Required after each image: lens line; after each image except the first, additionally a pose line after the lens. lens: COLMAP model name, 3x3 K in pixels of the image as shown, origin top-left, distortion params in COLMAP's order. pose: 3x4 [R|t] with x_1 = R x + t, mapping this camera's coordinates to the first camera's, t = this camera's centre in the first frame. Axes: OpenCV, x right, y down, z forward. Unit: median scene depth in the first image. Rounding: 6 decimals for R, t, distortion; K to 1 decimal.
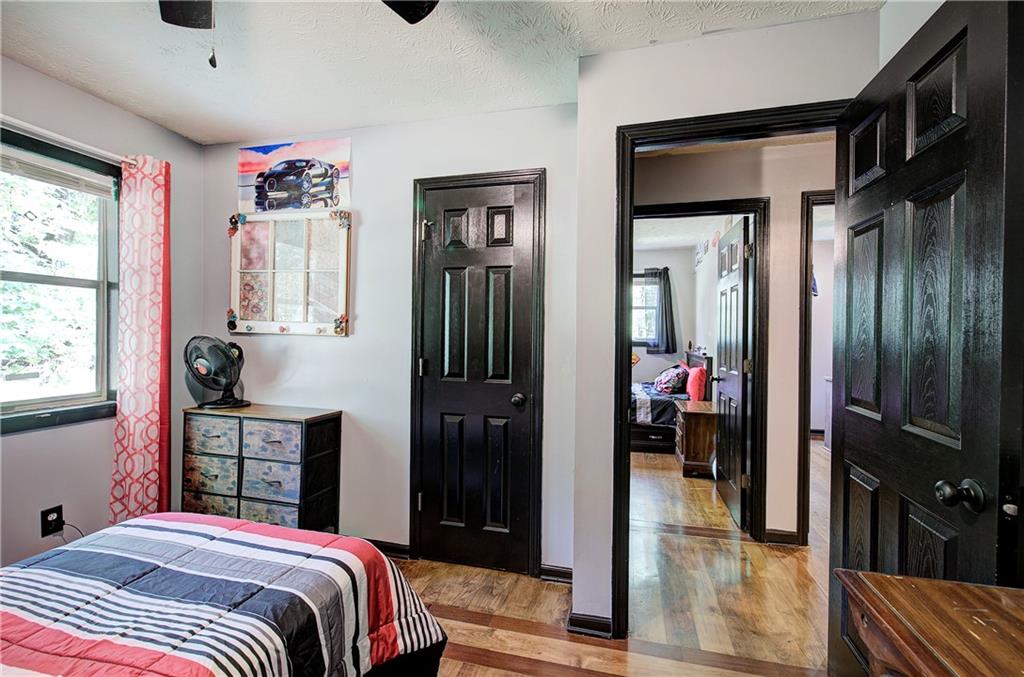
lens RADIAL K [[432.8, 0, 514.2], [0, 432.8, 335.3], [0, 0, 1]] dist [-0.004931, 0.001831]
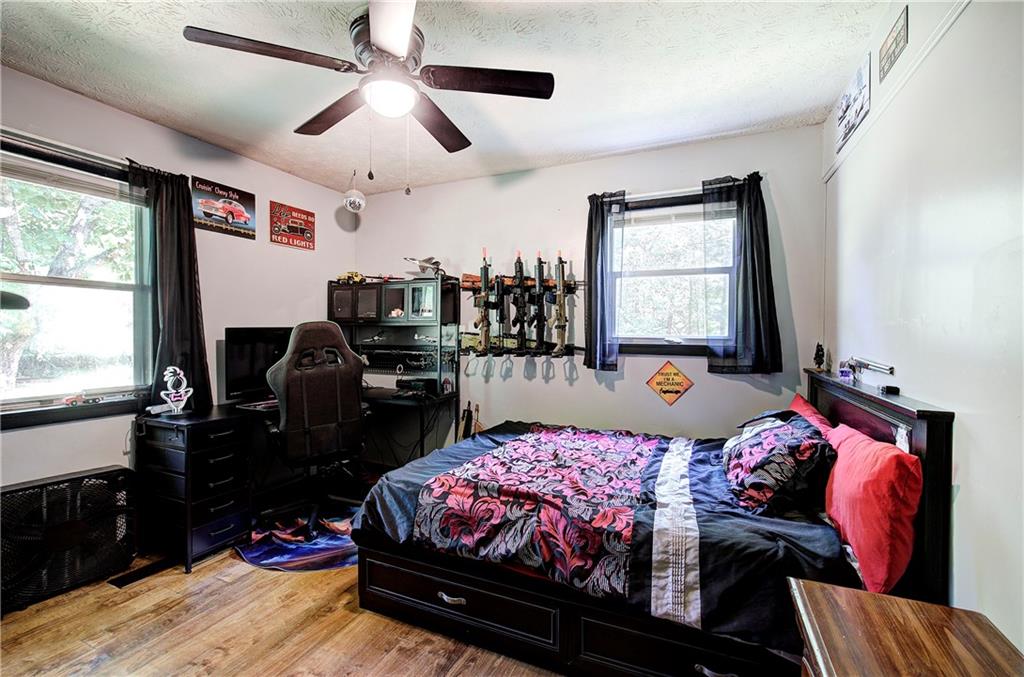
lens RADIAL K [[432.8, 0, 511.2], [0, 432.8, 334.9], [0, 0, 1]] dist [-0.004931, 0.001831]
pose [[0.983571, -0.008097, -0.180341, 0.200618], [0.008392, 0.999964, 0.000871, 0.002022], [0.180328, -0.002371, 0.983604, 0.563704]]
